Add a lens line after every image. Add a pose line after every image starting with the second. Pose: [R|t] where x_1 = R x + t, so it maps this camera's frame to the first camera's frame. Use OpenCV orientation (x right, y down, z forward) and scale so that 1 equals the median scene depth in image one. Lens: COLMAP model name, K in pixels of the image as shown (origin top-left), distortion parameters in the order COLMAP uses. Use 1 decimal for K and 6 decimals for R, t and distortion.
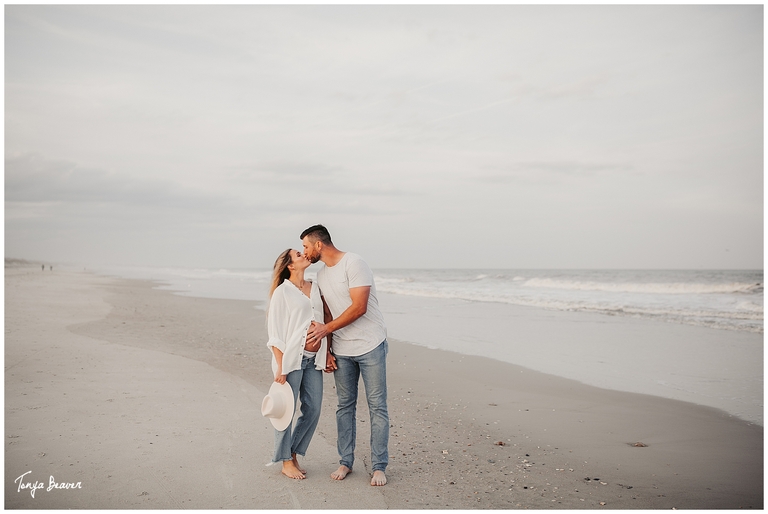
lens RADIAL K [[1030.9, 0, 386.8], [0, 1030.9, 259.3], [0, 0, 1]] dist [0.001915, 0.000000]
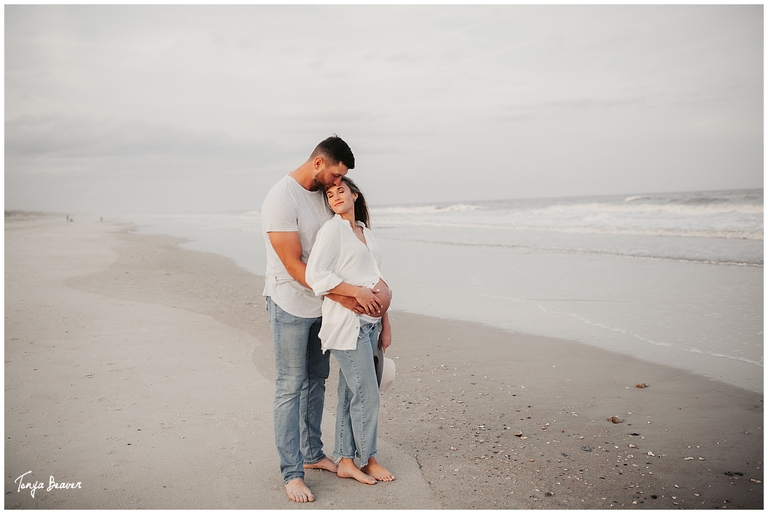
lens RADIAL K [[771.8, 0, 383.1], [0, 771.8, 259.3], [0, 0, 1]] dist [-0.004590, 0.000000]
pose [[0.998772, -0.045816, 0.018860, -0.045167], [0.044297, 0.996253, 0.074279, 0.010069], [-0.022192, -0.073352, 0.997059, 0.414289]]
